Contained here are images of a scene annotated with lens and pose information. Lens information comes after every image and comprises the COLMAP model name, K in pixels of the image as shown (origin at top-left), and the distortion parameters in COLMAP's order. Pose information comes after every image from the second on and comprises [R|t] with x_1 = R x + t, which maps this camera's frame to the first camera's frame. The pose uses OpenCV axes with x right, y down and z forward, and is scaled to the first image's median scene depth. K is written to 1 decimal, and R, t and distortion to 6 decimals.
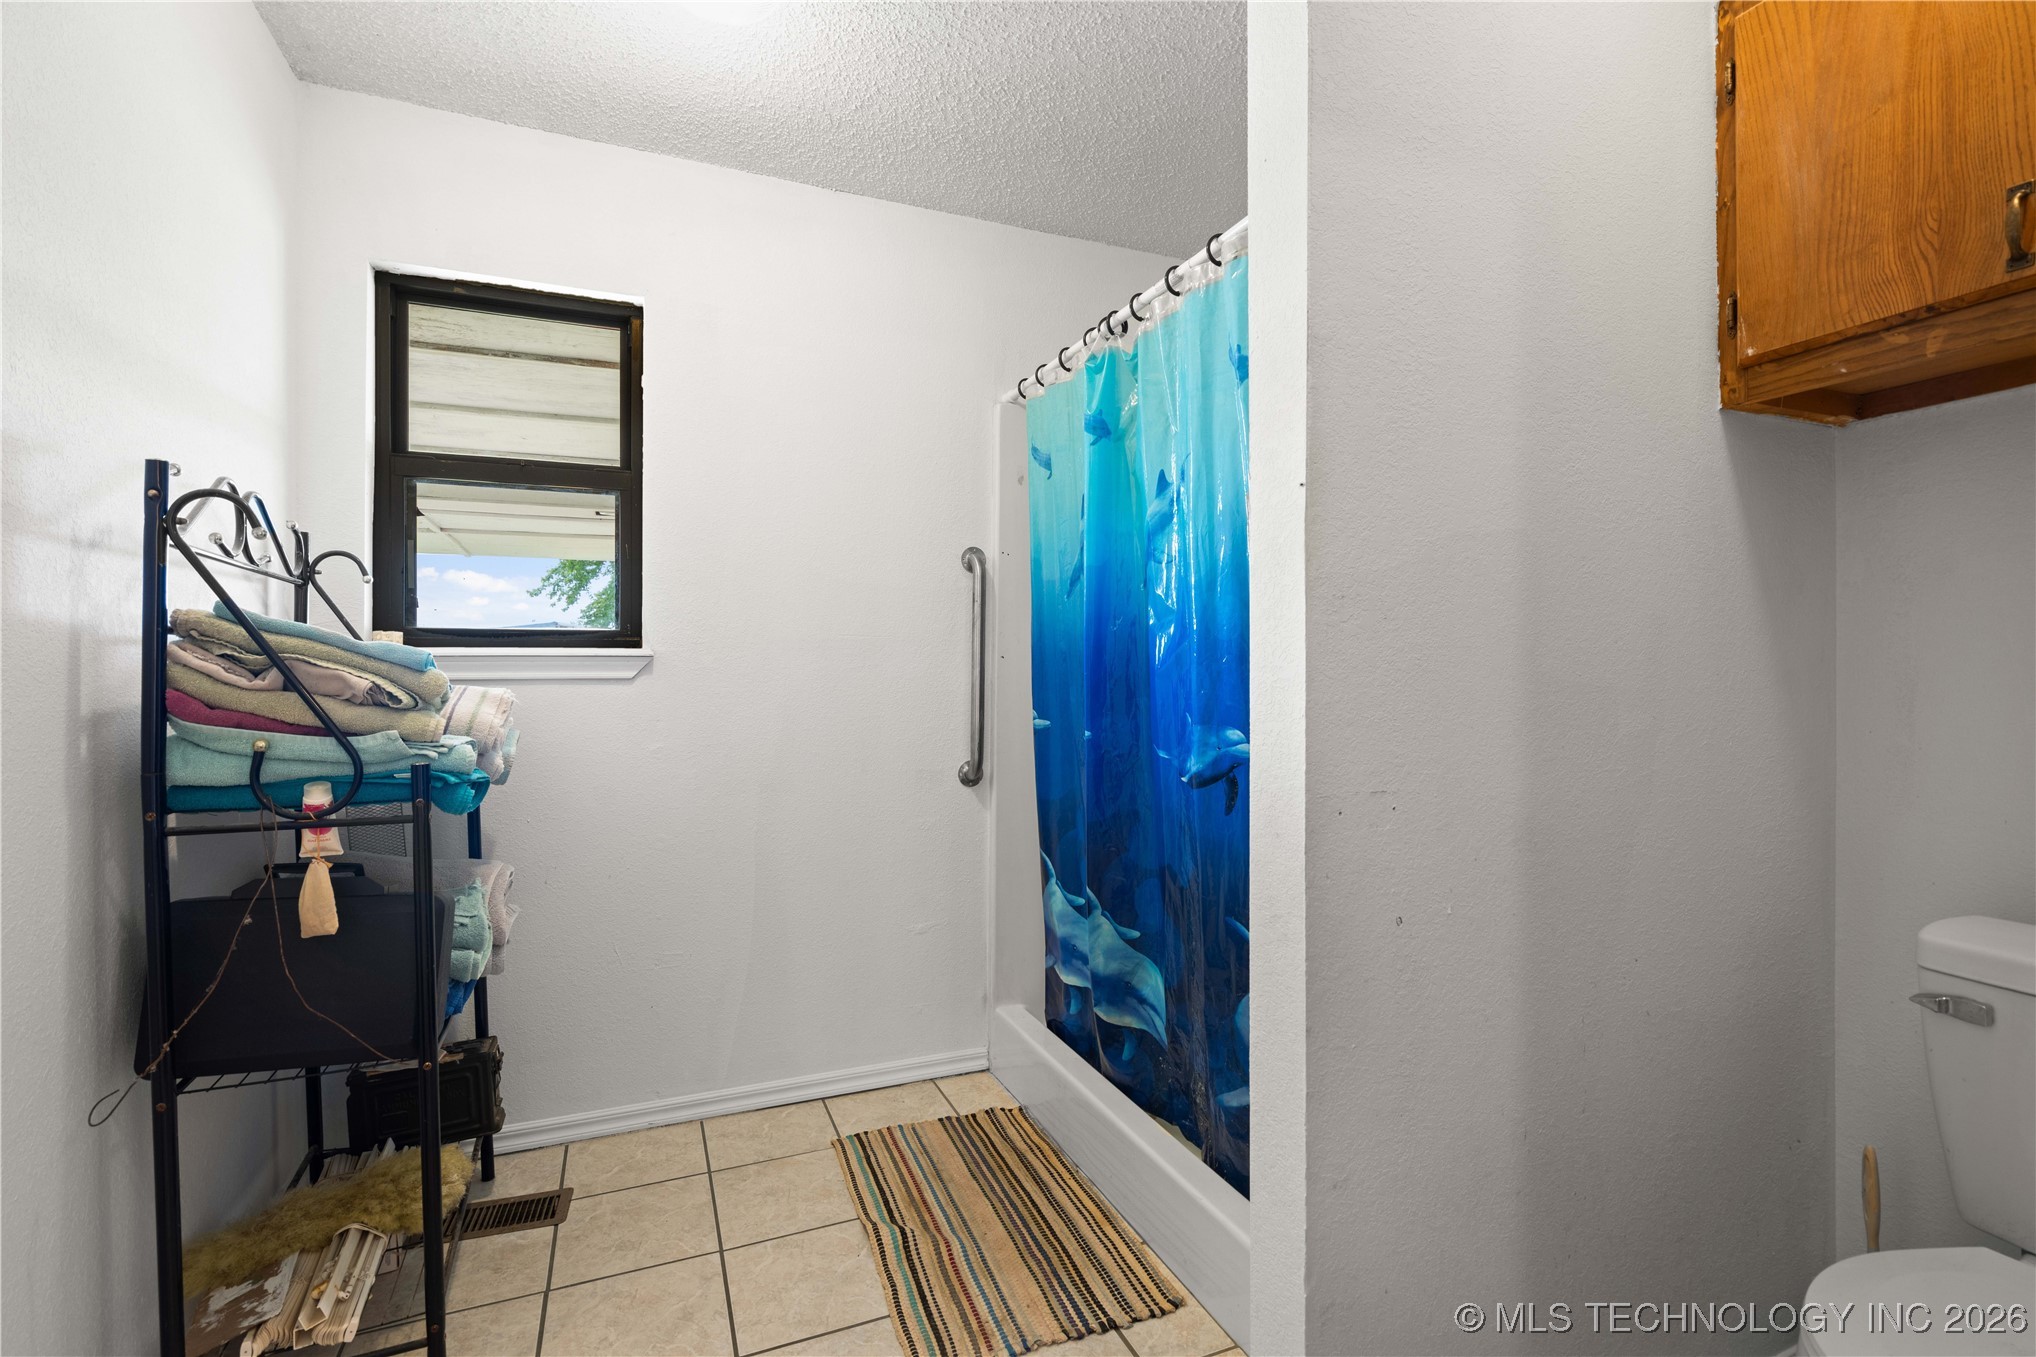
lens RADIAL K [[918.3, 0, 1025.1], [0, 918.3, 669.4], [0, 0, 1]] dist [-0.002559, 0.000120]
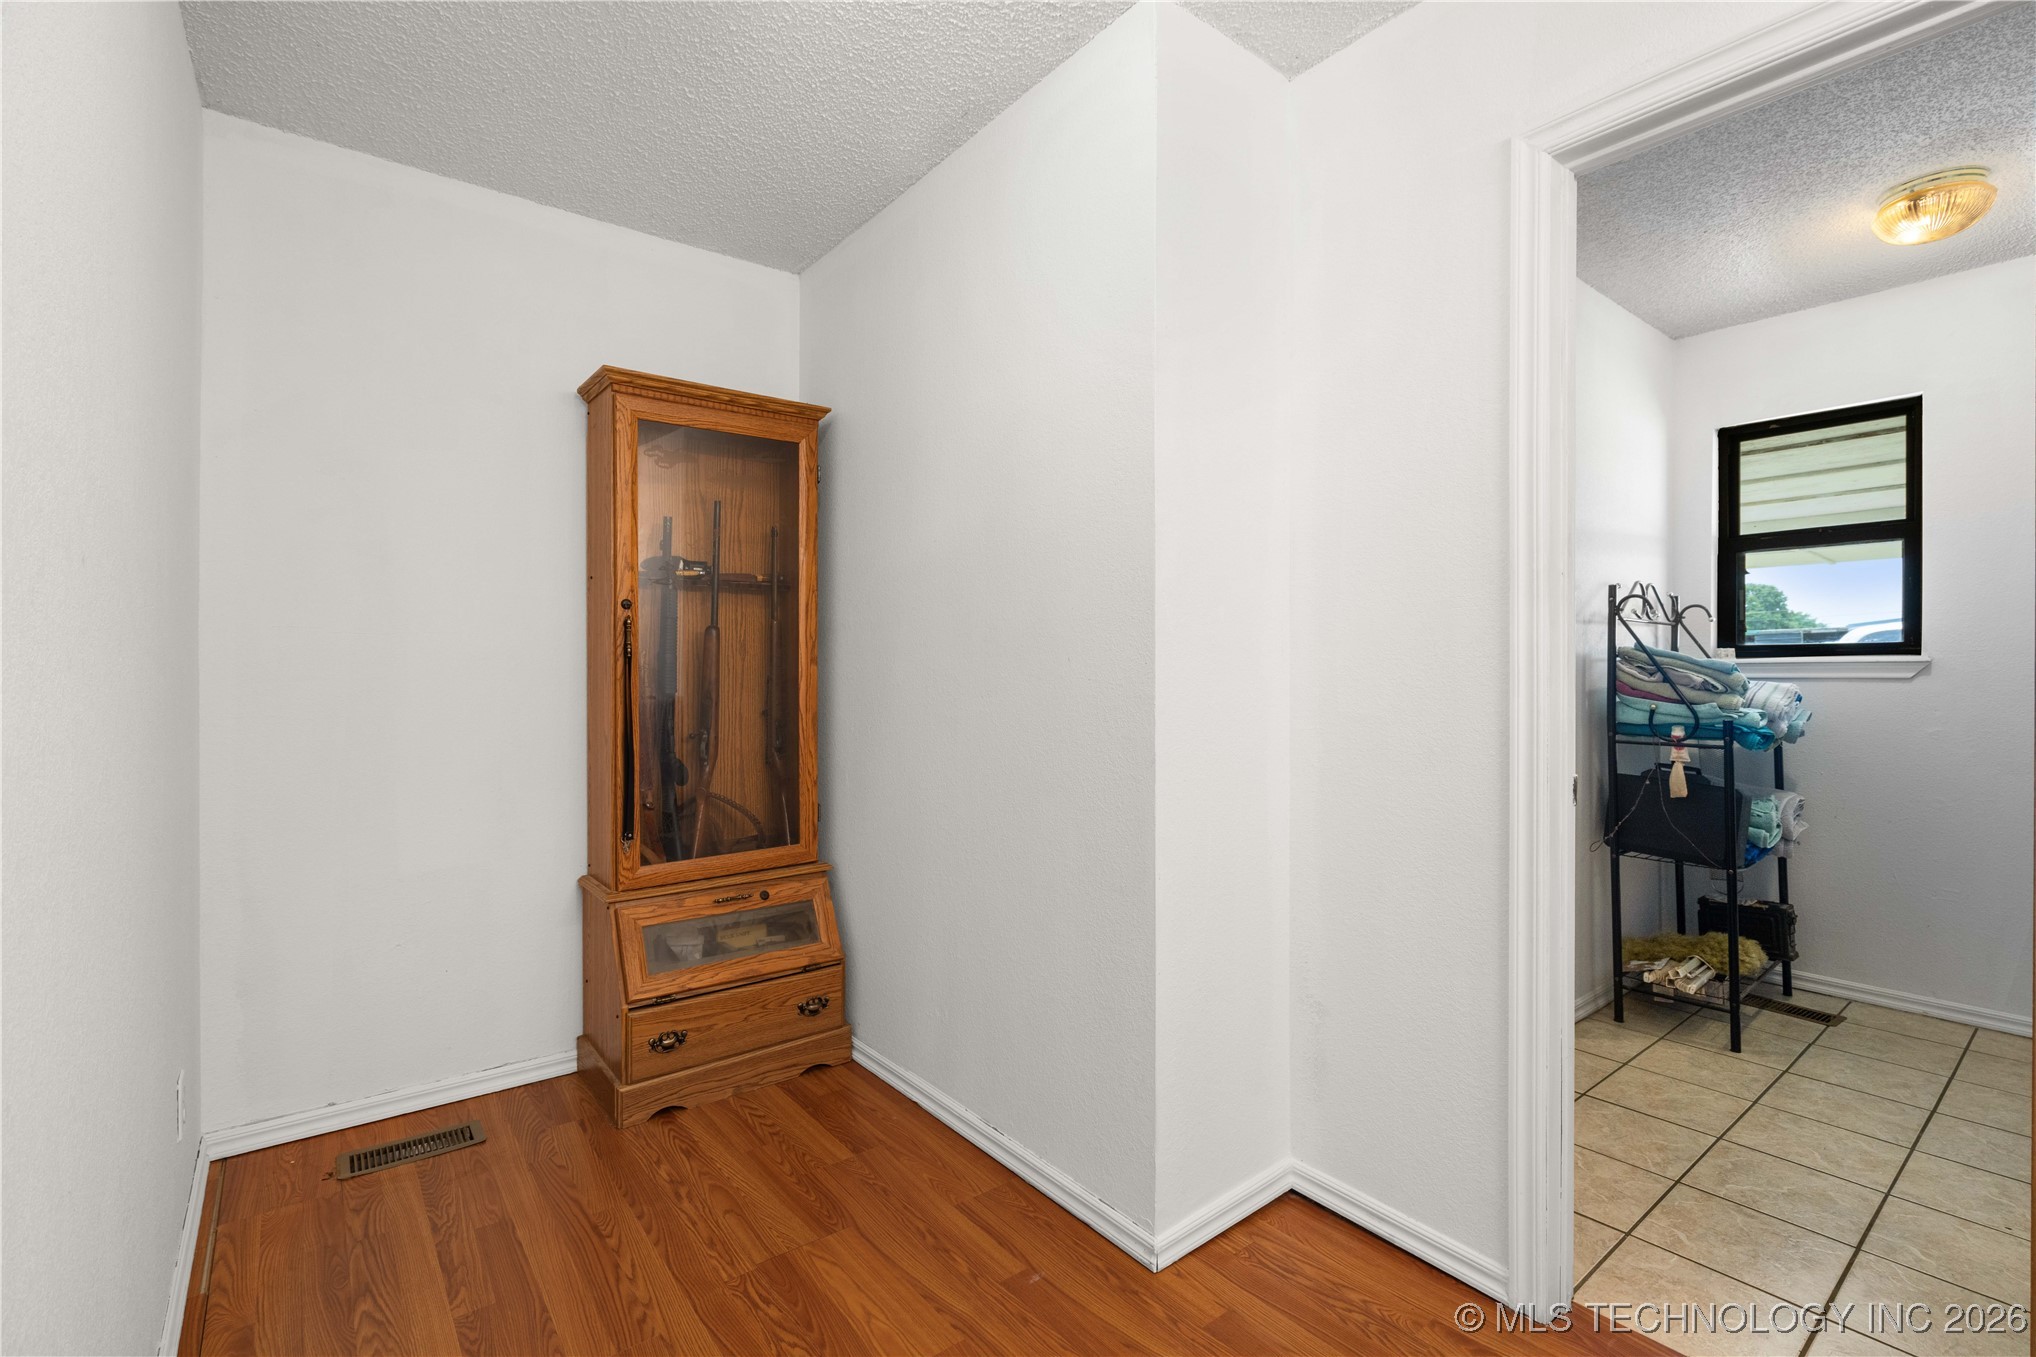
lens RADIAL K [[924.8, 0, 1031.0], [0, 924.8, 675.0], [0, 0, 1]] dist [-0.000060, 0.000908]
pose [[0.276739, 0.004961, -0.960932, 0.809915], [0.004248, 0.999971, 0.006385, -0.013573], [0.960936, -0.005849, 0.276710, -0.959128]]
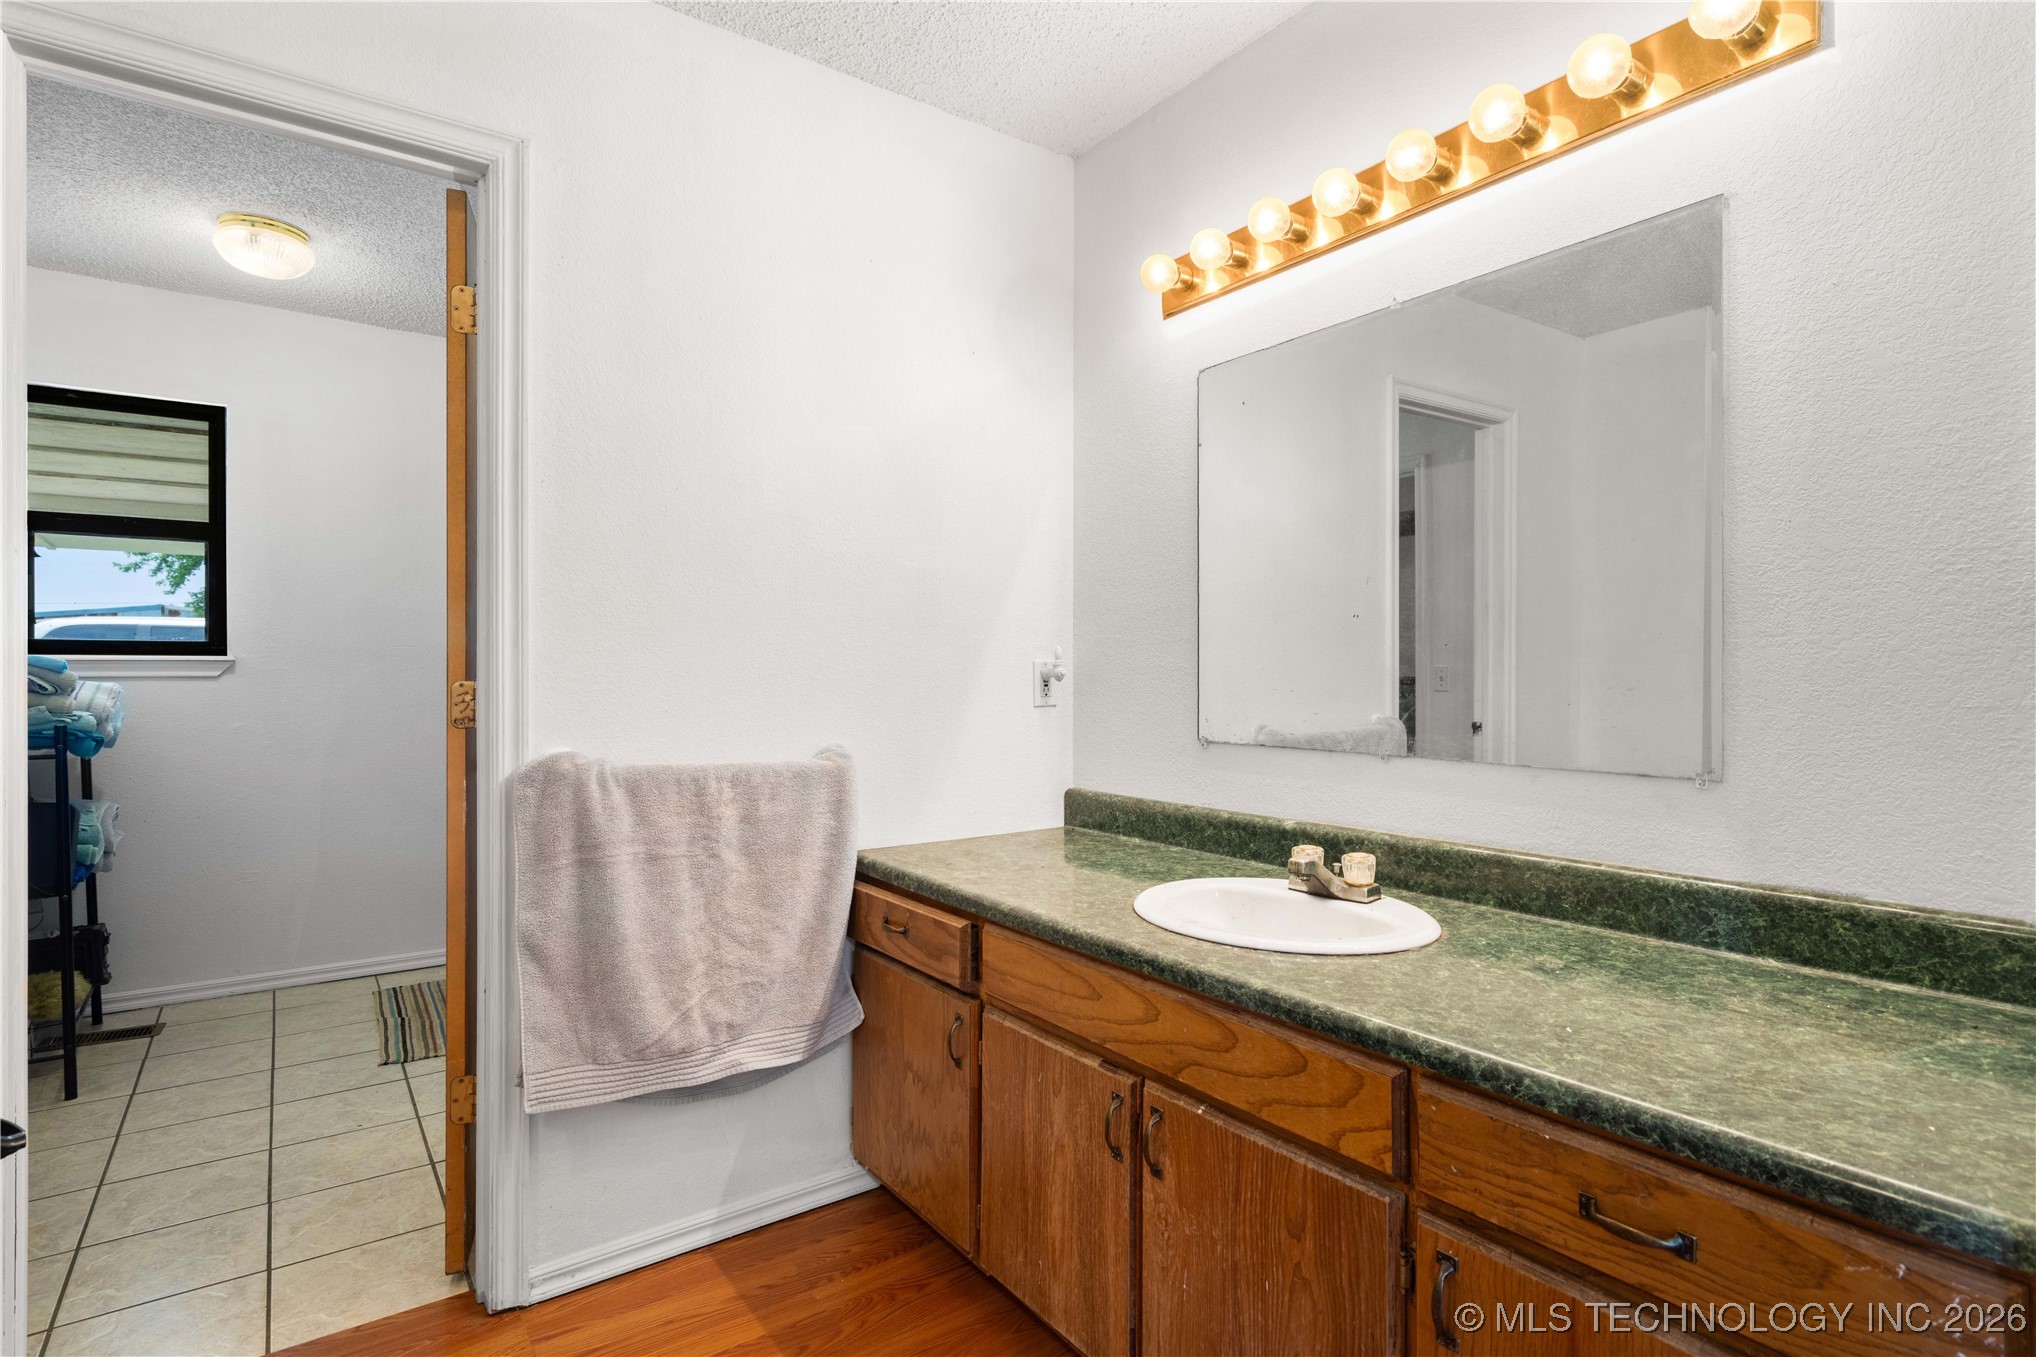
lens RADIAL K [[1027.6, 0, 1021.4], [0, 1027.6, 670.0], [0, 0, 1]] dist [0.002830, 0.000717]
pose [[0.975301, 0.002041, 0.220870, 0.658702], [-0.002954, 0.999988, 0.003801, -0.014367], [-0.220860, -0.004360, 0.975296, -1.255480]]
